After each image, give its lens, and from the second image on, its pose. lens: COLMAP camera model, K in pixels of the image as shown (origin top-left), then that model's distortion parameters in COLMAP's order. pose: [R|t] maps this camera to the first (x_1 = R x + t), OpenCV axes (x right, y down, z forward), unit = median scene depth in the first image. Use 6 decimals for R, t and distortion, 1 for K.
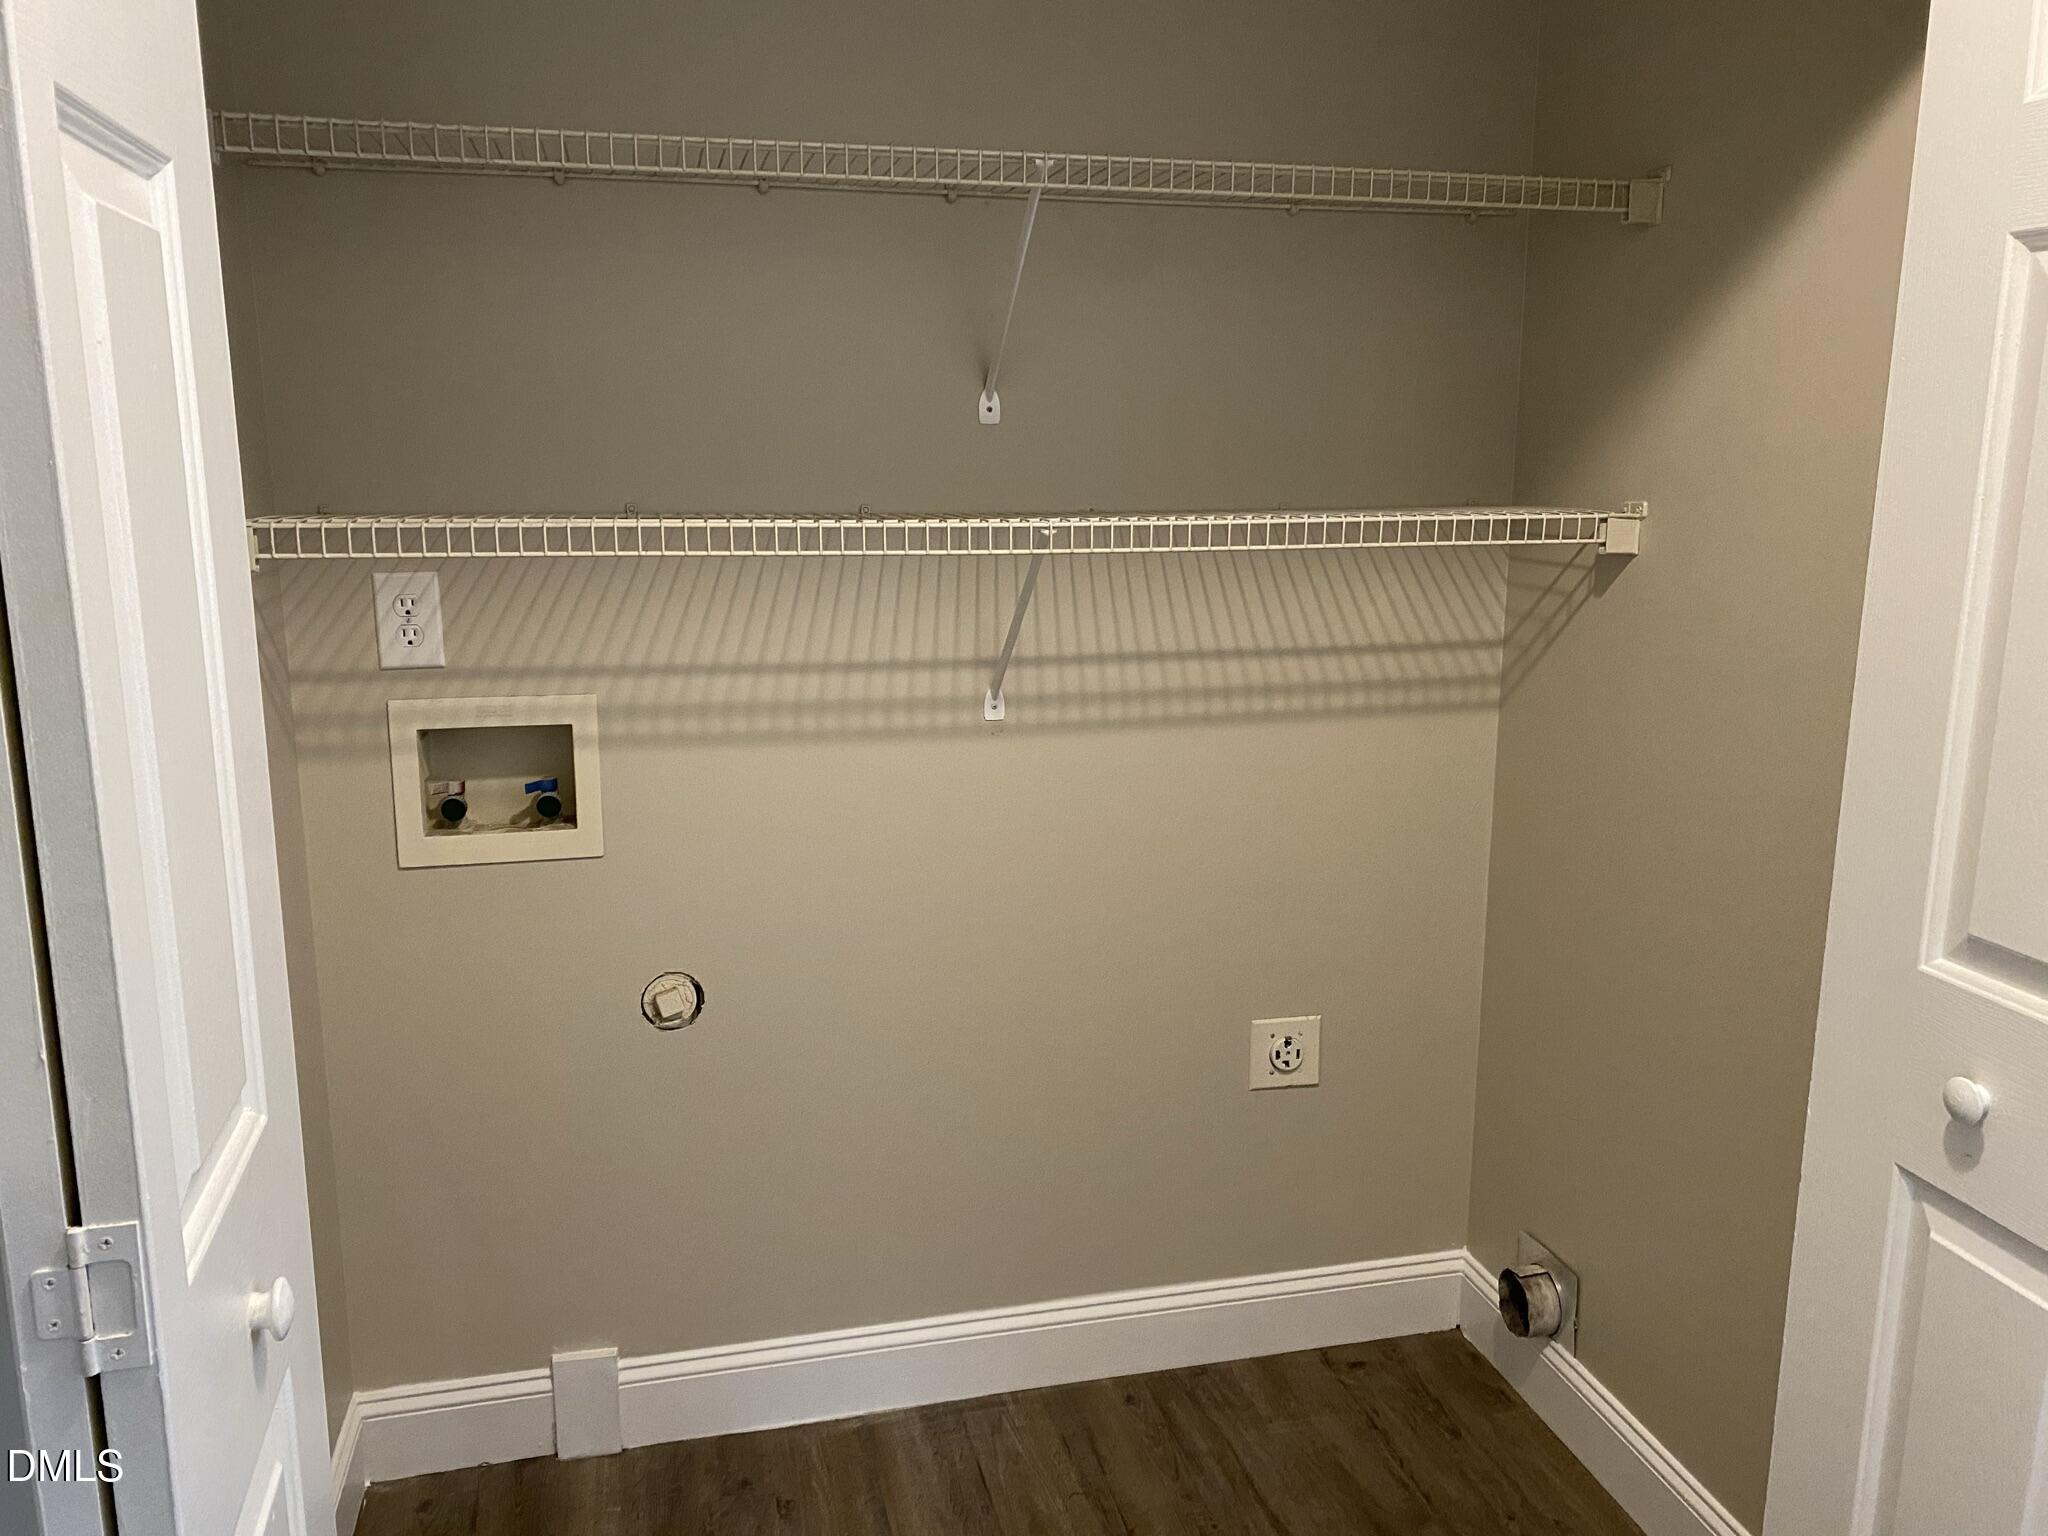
lens RADIAL K [[1568.4, 0, 1030.0], [0, 1568.4, 758.5], [0, 0, 1]] dist [0.007163, 0.002592]
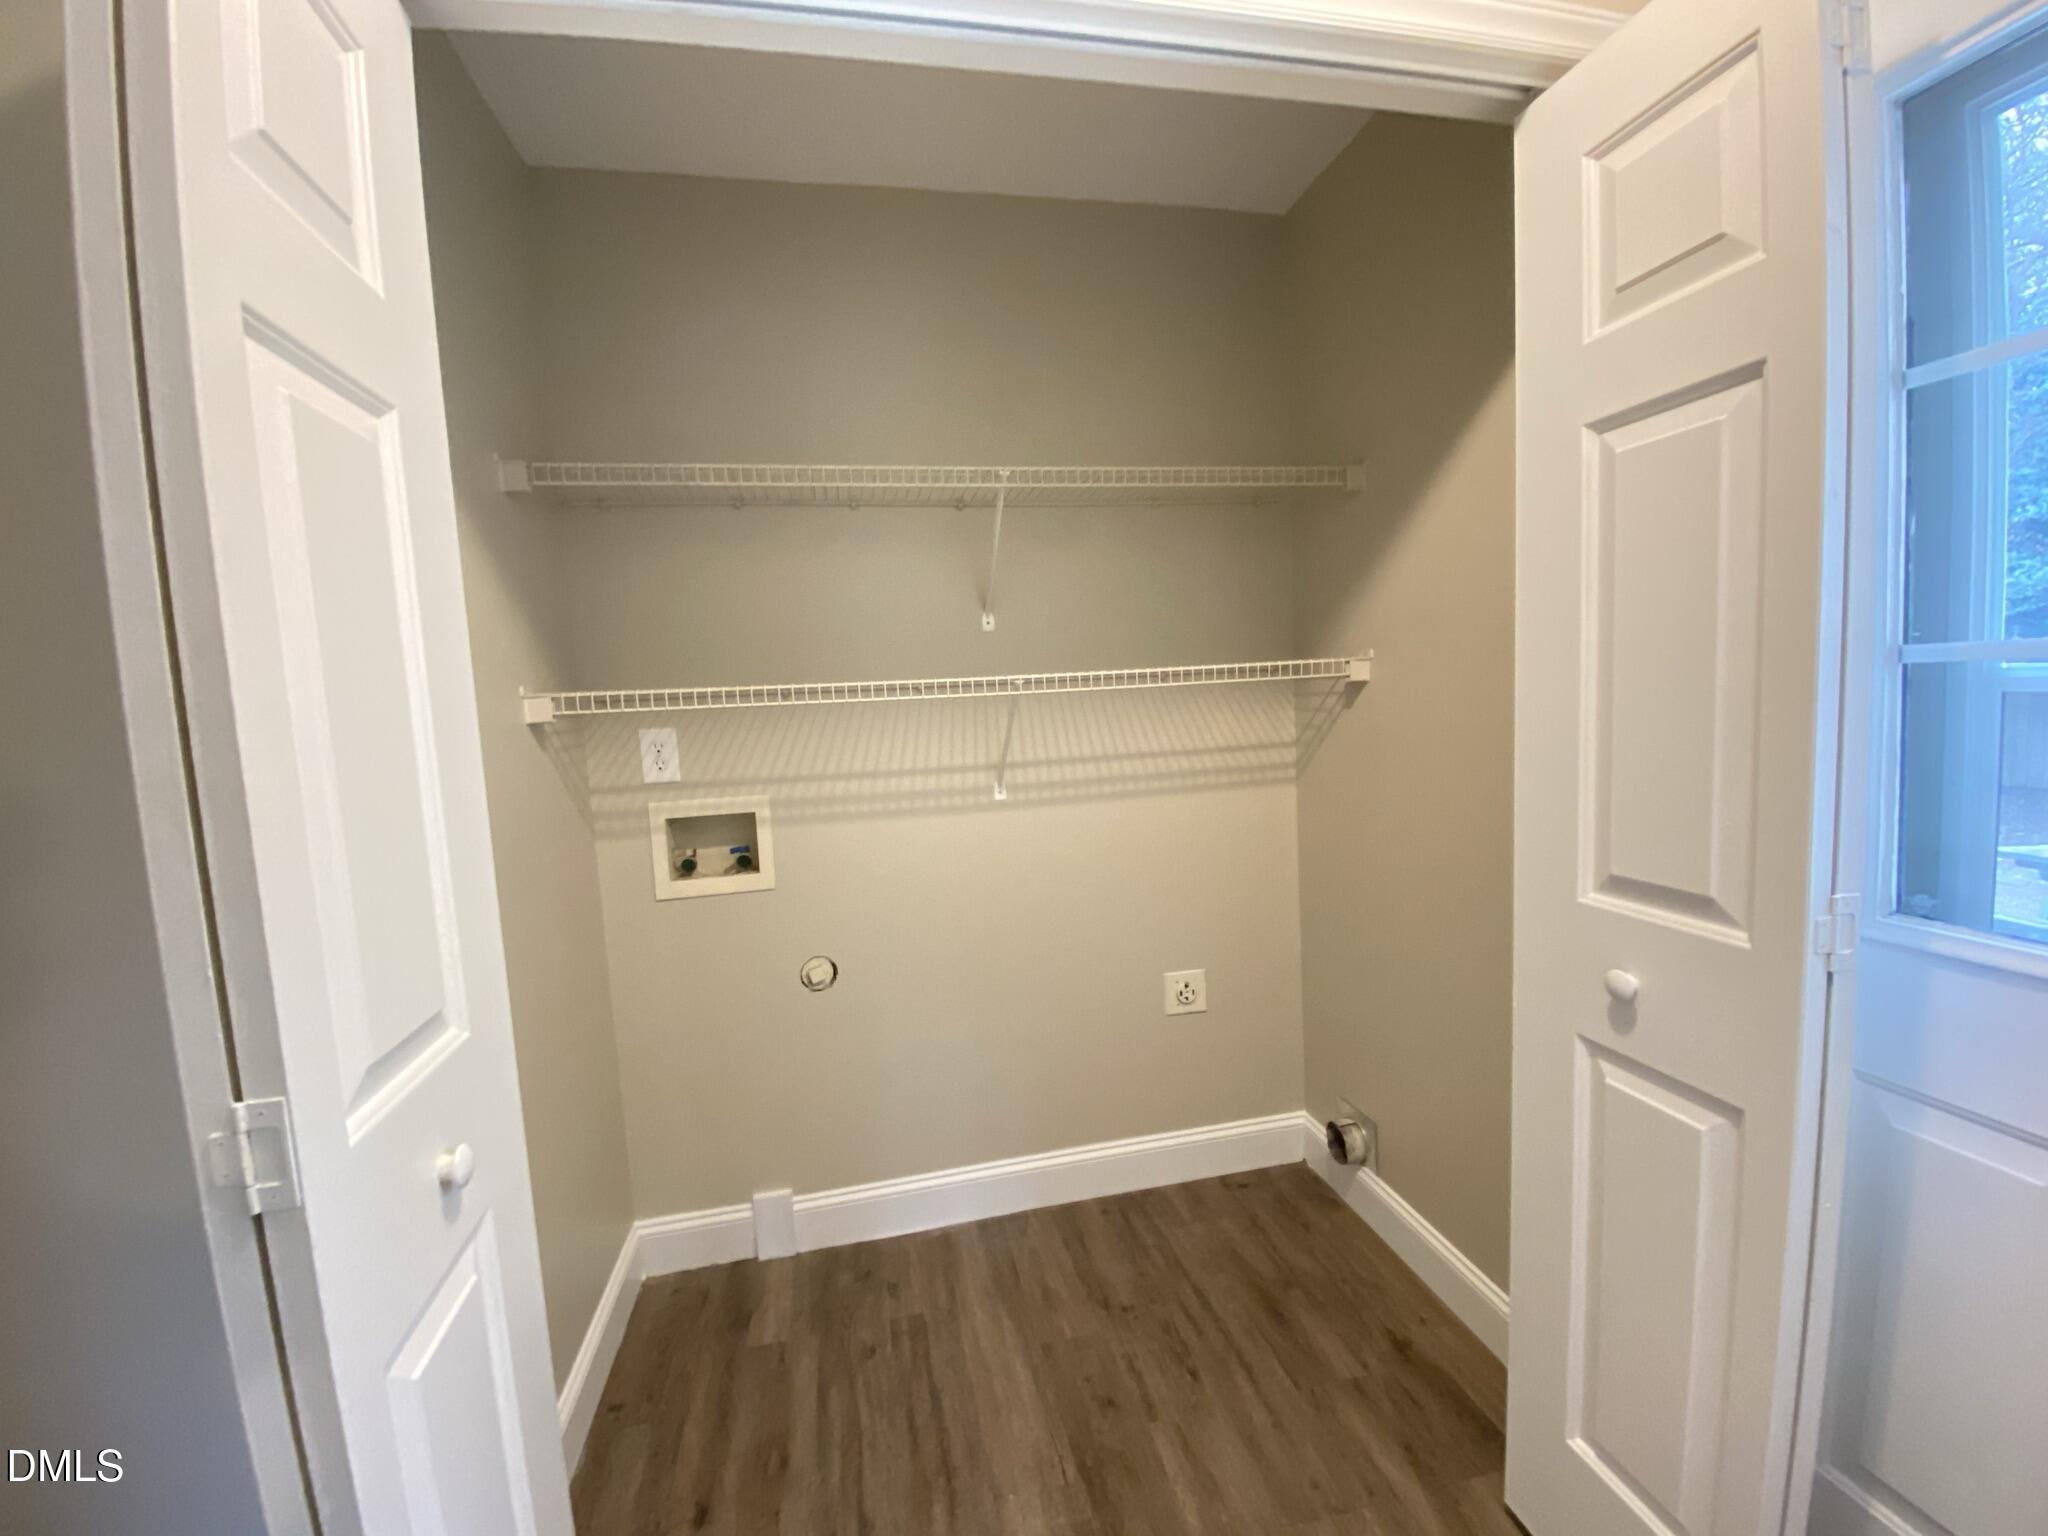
lens RADIAL K [[824.8, 0, 1021.3], [0, 824.8, 769.9], [0, 0, 1]] dist [0.033292, -0.026814]
pose [[0.997882, -0.051792, -0.039358, 0.038353], [0.047455, 0.993434, -0.104097, 0.038922], [0.044491, 0.102009, 0.993788, 0.093975]]
